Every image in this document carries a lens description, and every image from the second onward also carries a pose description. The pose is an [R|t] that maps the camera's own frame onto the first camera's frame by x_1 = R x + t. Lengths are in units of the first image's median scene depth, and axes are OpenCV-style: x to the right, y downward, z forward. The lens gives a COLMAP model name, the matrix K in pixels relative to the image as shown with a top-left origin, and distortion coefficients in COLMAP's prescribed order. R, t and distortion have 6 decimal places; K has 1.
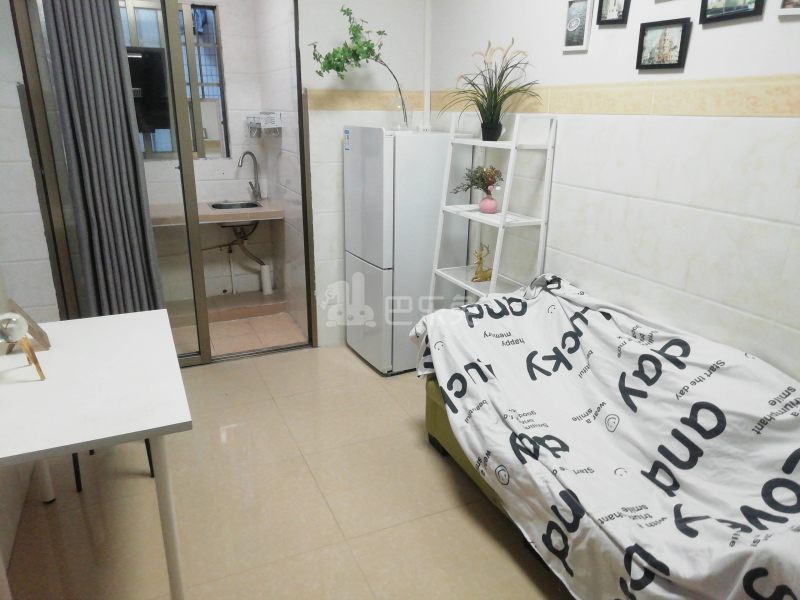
lens RADIAL K [[595.1, 0, 399.7], [0, 595.1, 302.5], [0, 0, 1]] dist [-0.003937, 0.001091]
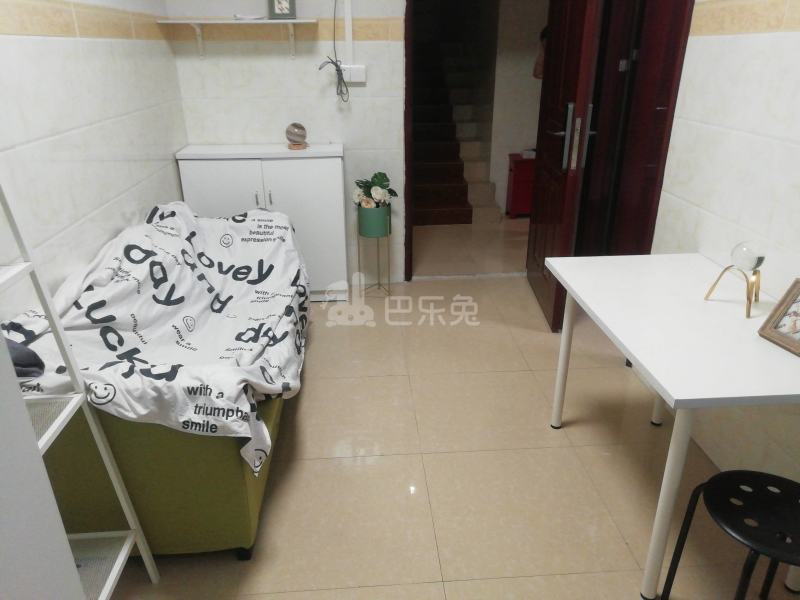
lens RADIAL K [[595.1, 0, 400.0], [0, 595.1, 299.0], [0, 0, 1]] dist [-0.003937, 0.001091]
pose [[-0.939351, -0.135358, 0.315115, -0.331506], [0.105681, 0.759865, 0.641433, -0.468527], [-0.326268, 0.635833, -0.699476, 1.507580]]
